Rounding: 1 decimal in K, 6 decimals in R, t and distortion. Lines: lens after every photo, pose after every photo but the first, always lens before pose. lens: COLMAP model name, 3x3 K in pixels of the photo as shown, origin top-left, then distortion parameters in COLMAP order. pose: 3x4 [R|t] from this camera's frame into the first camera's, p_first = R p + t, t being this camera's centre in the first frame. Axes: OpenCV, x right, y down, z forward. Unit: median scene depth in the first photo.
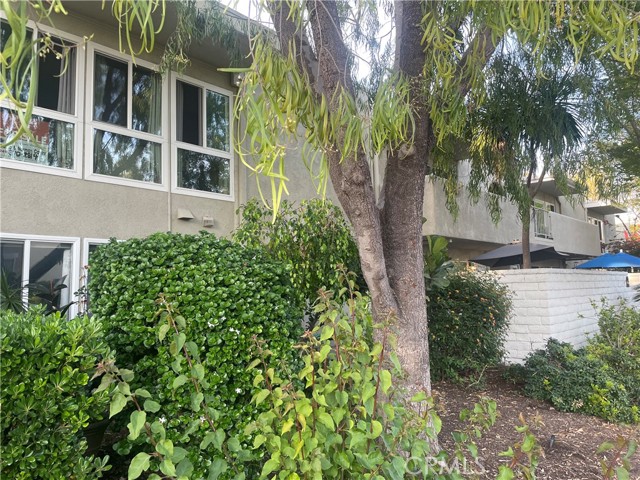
lens RADIAL K [[463.1, 0, 319.0], [0, 463.1, 240.2], [0, 0, 1]] dist [0.049279, -0.091529]
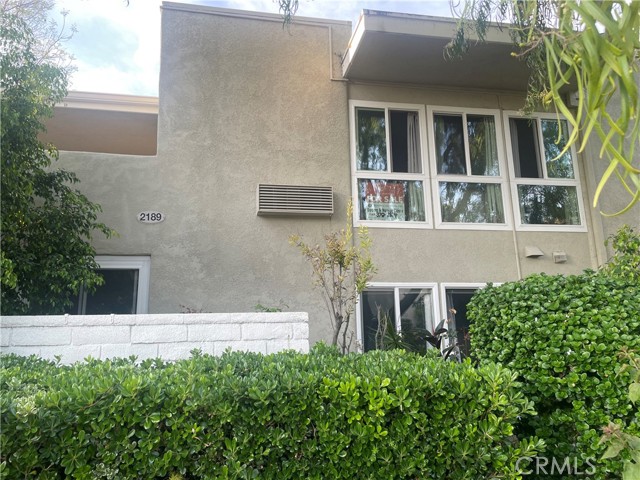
lens RADIAL K [[463.1, 0, 320.7], [0, 463.1, 235.1], [0, 0, 1]] dist [0.049279, -0.091529]
pose [[0.782664, -0.119266, -0.610911, -0.068677], [0.061207, 0.991461, -0.115145, -0.010117], [0.619428, 0.052727, 0.783281, -0.022757]]
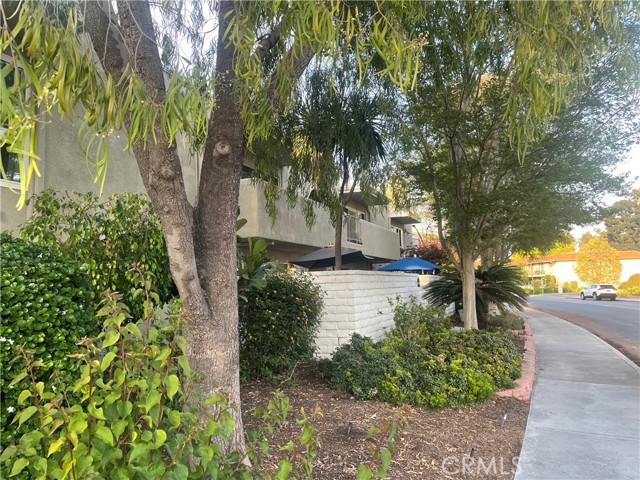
lens RADIAL K [[463.1, 0, 317.1], [0, 463.1, 238.7], [0, 0, 1]] dist [0.049279, -0.091529]
pose [[0.935735, 0.029409, 0.351475, 0.028275], [-0.027004, 0.999566, -0.011743, 0.001987], [-0.351668, 0.001497, 0.936124, 0.002731]]
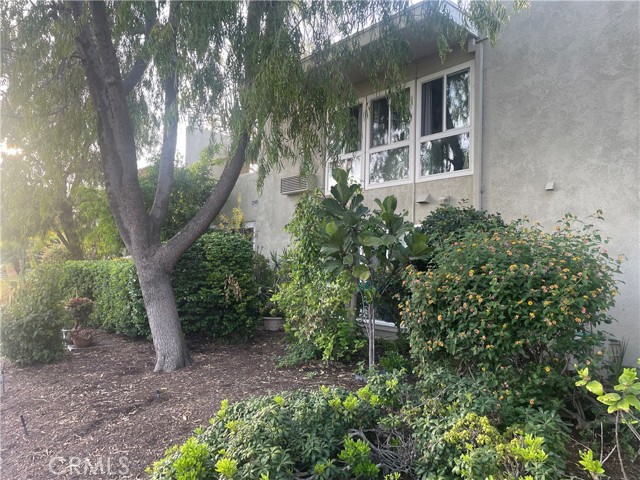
lens RADIAL K [[463.1, 0, 321.3], [0, 463.1, 240.9], [0, 0, 1]] dist [0.049279, -0.091529]
pose [[-0.108778, -0.047700, -0.992921, 1.405499], [0.060964, 0.996648, -0.054557, 0.154247], [0.992195, -0.066467, -0.105505, 1.384362]]
